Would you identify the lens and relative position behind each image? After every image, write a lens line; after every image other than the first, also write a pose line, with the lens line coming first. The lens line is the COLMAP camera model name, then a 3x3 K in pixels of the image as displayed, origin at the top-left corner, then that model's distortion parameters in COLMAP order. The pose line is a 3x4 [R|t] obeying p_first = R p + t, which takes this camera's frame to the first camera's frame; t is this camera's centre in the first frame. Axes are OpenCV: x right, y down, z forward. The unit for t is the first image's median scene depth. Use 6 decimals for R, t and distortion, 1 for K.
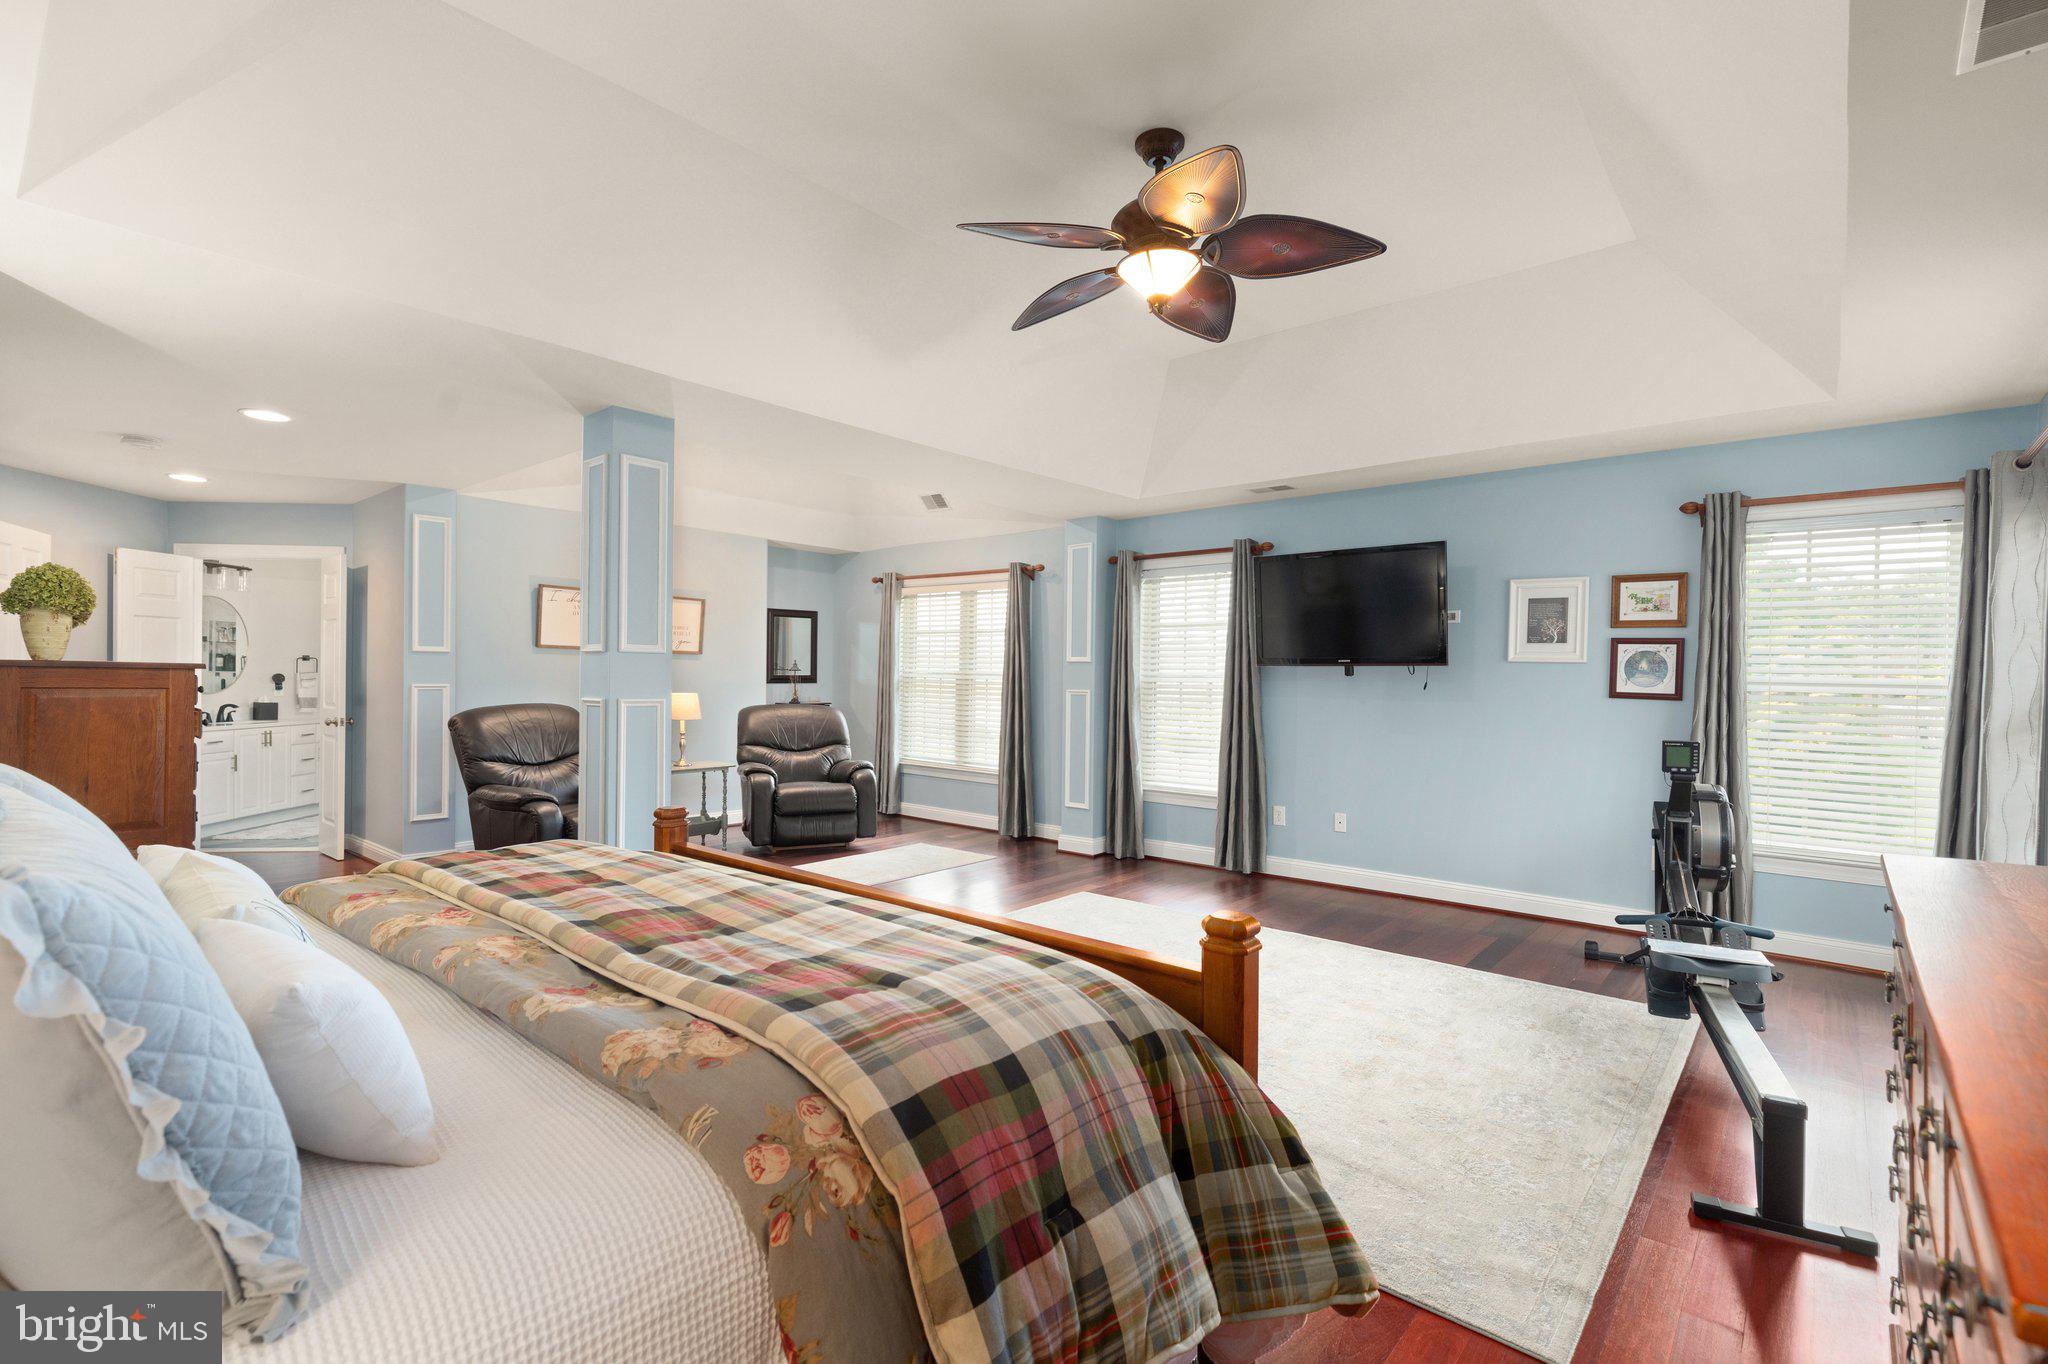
lens RADIAL K [[941.3, 0, 1020.0], [0, 941.3, 679.8], [0, 0, 1]] dist [0.004700, -0.001022]
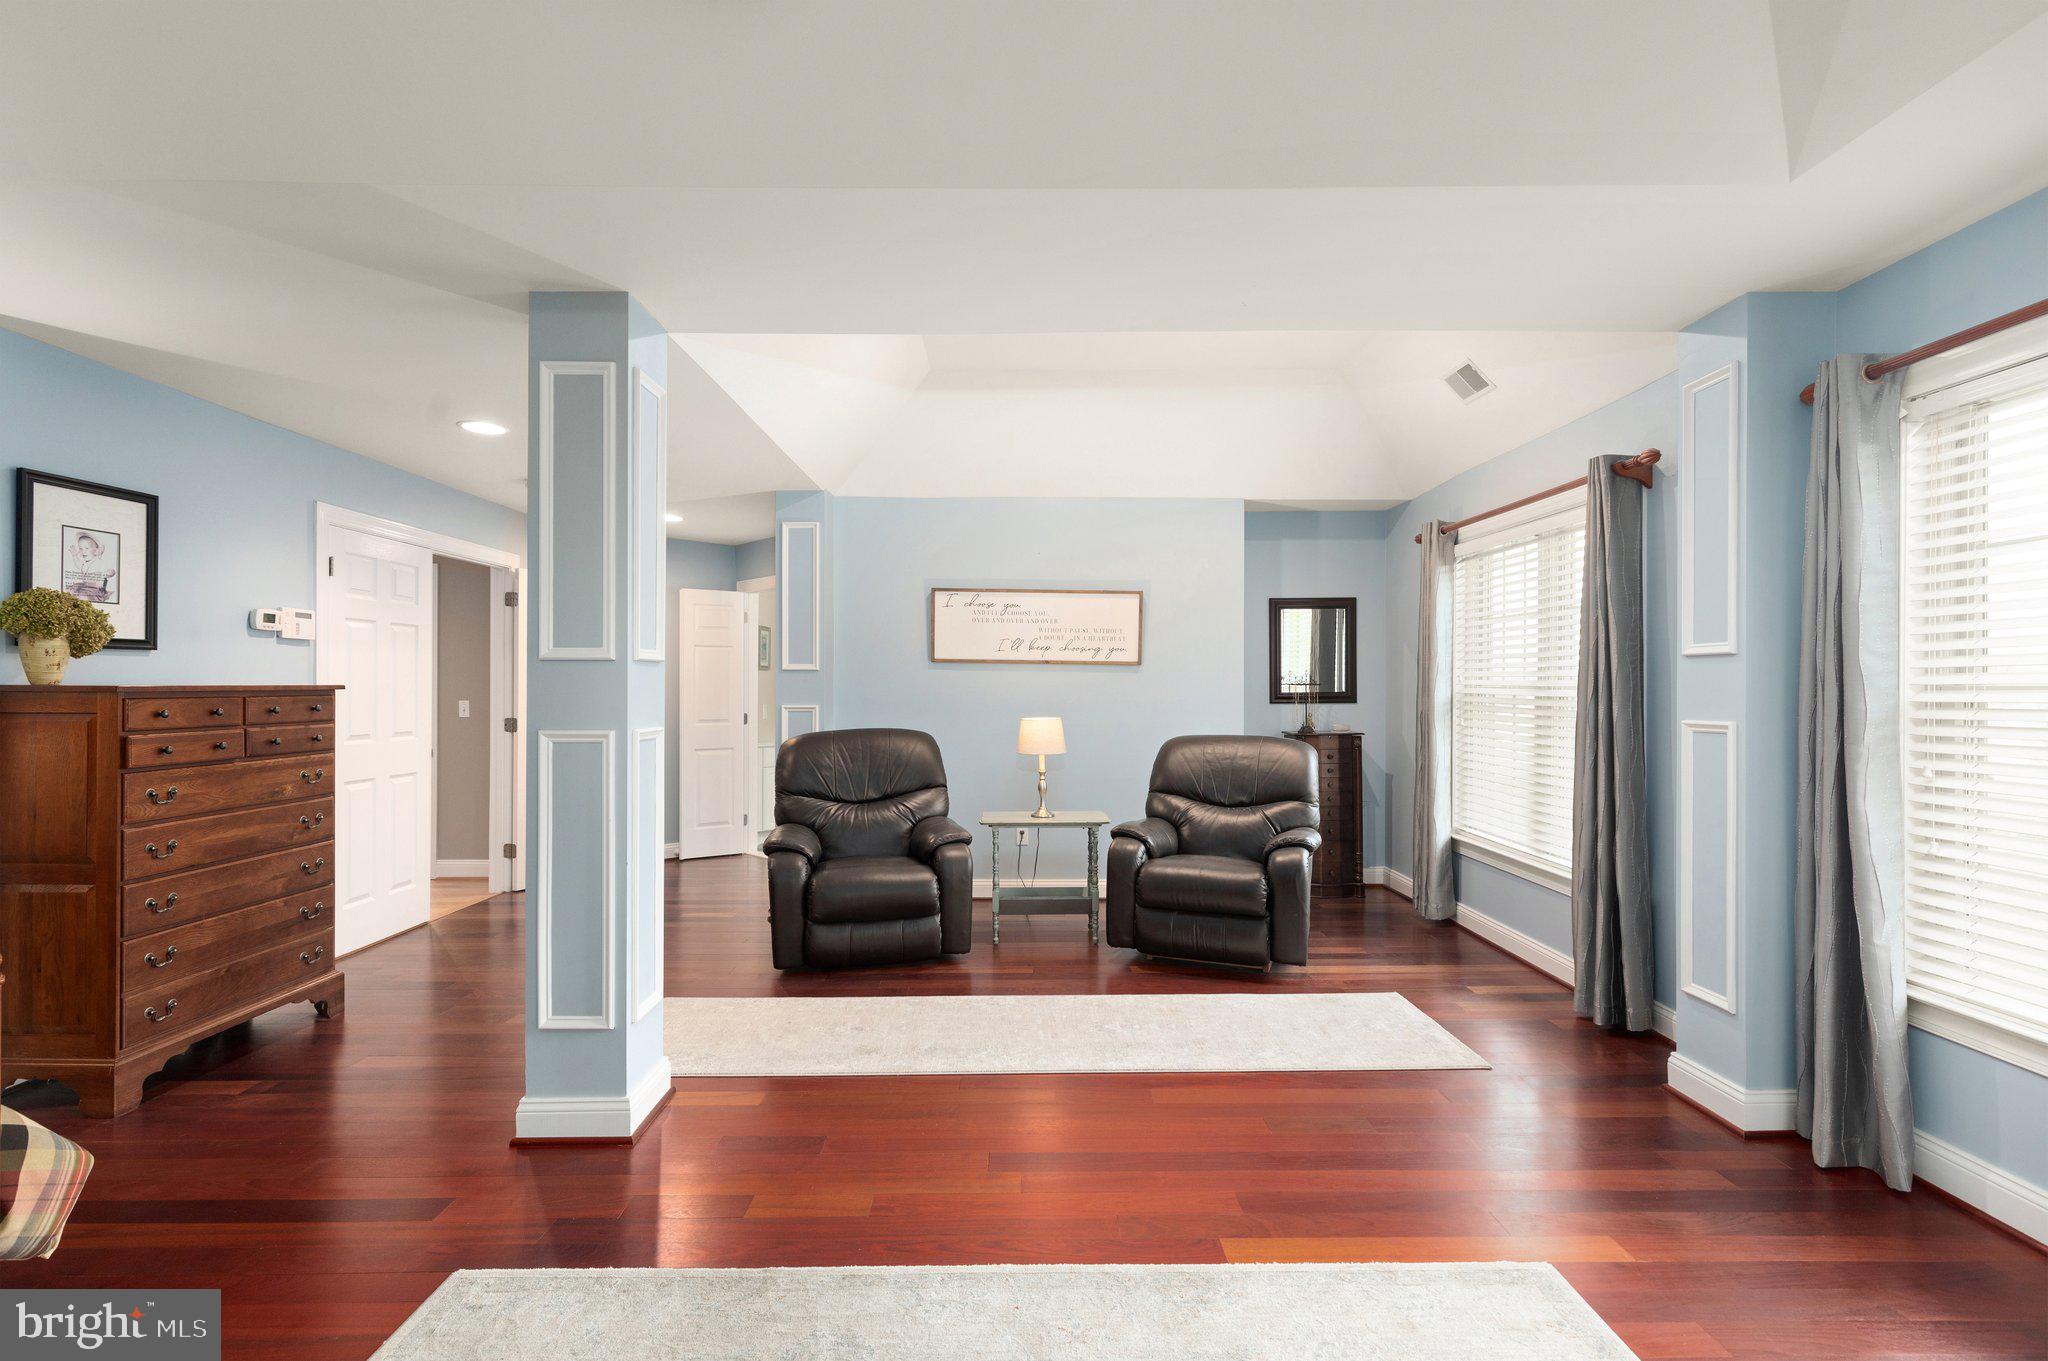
lens RADIAL K [[941.3, 0, 1019.3], [0, 941.3, 684.6], [0, 0, 1]] dist [0.004700, -0.001022]
pose [[0.656537, -0.016146, -0.754121, 0.176707], [0.004915, 0.999841, -0.017128, 0.000616], [0.754277, 0.007539, 0.656513, 0.484041]]
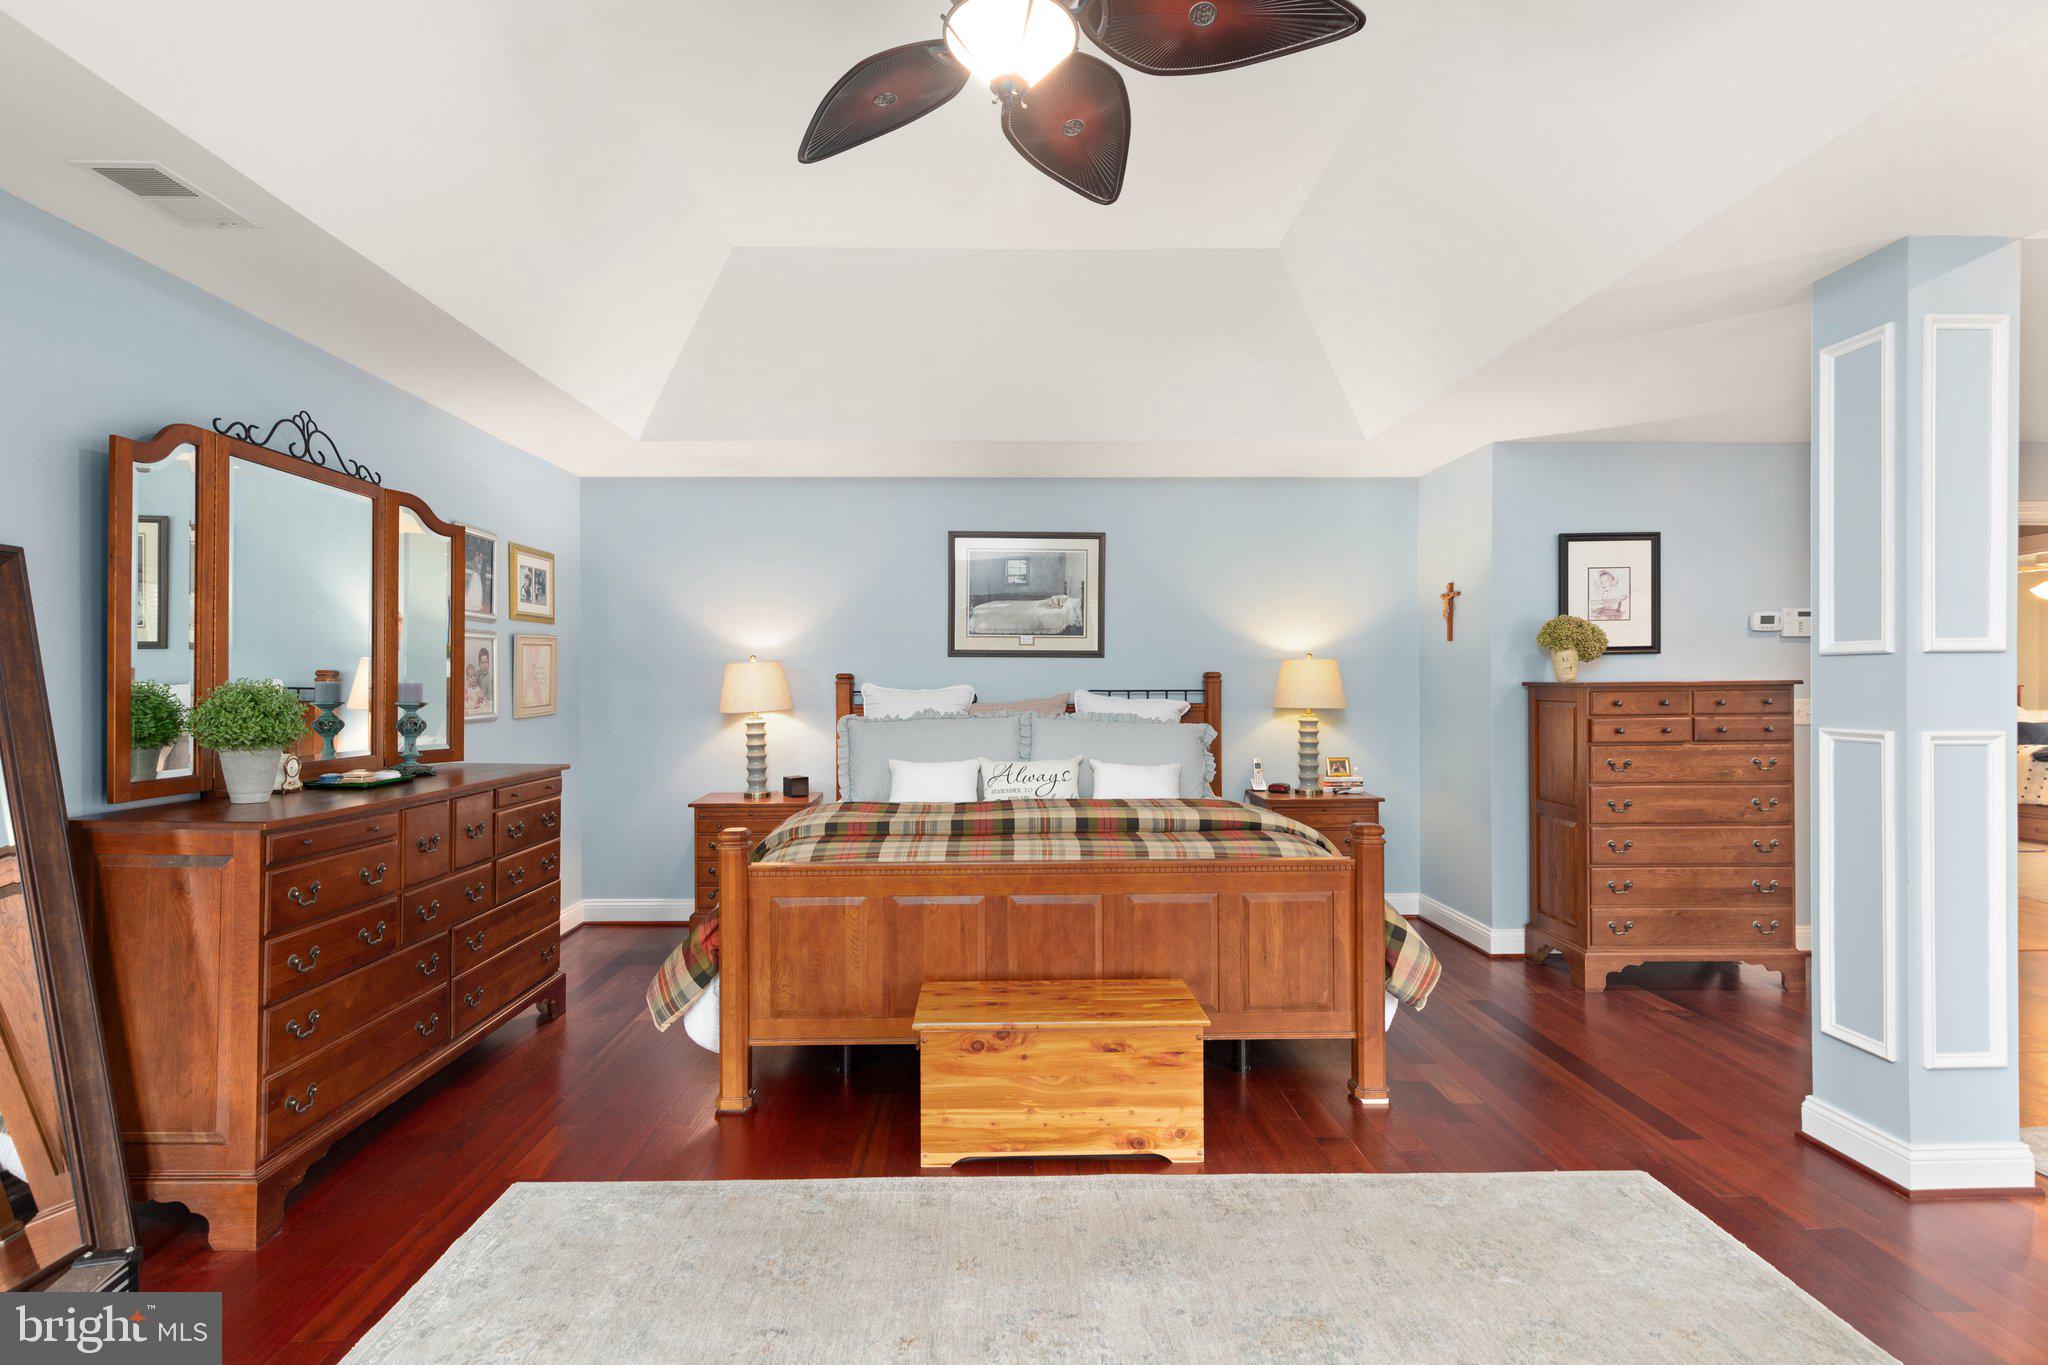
lens RADIAL K [[941.3, 0, 1018.7], [0, 941.3, 681.5], [0, 0, 1]] dist [0.004700, -0.001022]
pose [[-0.735501, -0.011858, -0.677420, 0.250228], [-0.007905, 0.999929, -0.008921, -0.000660], [0.677478, -0.001206, -0.735542, 0.650469]]
